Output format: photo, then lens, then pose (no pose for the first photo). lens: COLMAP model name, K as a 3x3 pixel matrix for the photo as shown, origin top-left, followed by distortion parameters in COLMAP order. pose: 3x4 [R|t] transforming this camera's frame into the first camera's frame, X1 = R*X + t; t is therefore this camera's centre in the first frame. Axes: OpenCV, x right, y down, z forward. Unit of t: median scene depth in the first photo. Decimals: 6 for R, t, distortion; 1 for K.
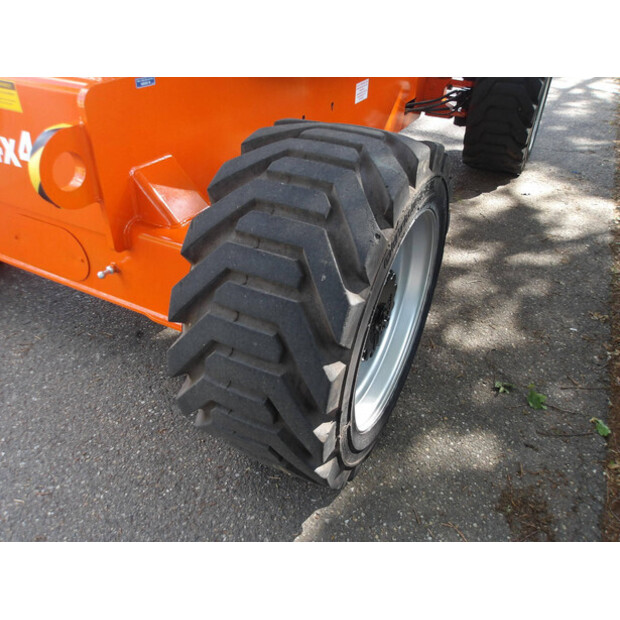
lens RADIAL K [[508.7, 0, 313.3], [0, 508.7, 306.0], [0, 0, 1]] dist [0.001037, -0.000557]
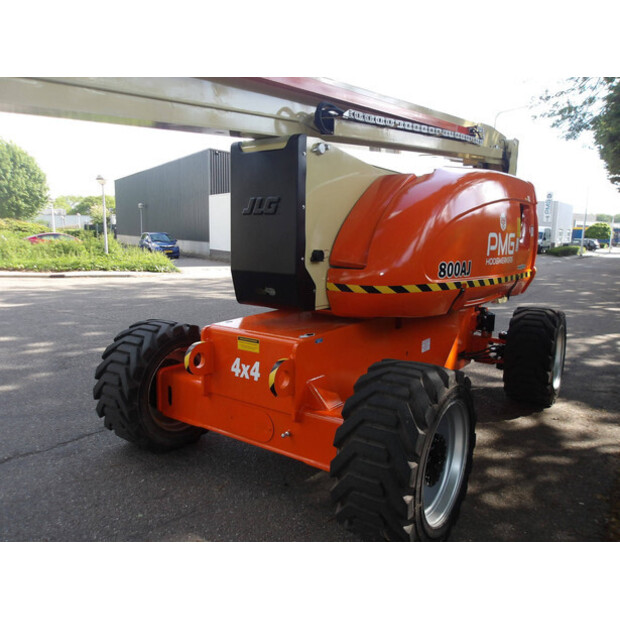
lens RADIAL K [[508.7, 0, 313.3], [0, 508.7, 306.0], [0, 0, 1]] dist [0.001037, -0.000557]
pose [[0.990403, 0.007802, -0.137993, -0.059259], [-0.069224, 0.892155, -0.446393, 0.363966], [0.119628, 0.451662, 0.884133, -0.908360]]
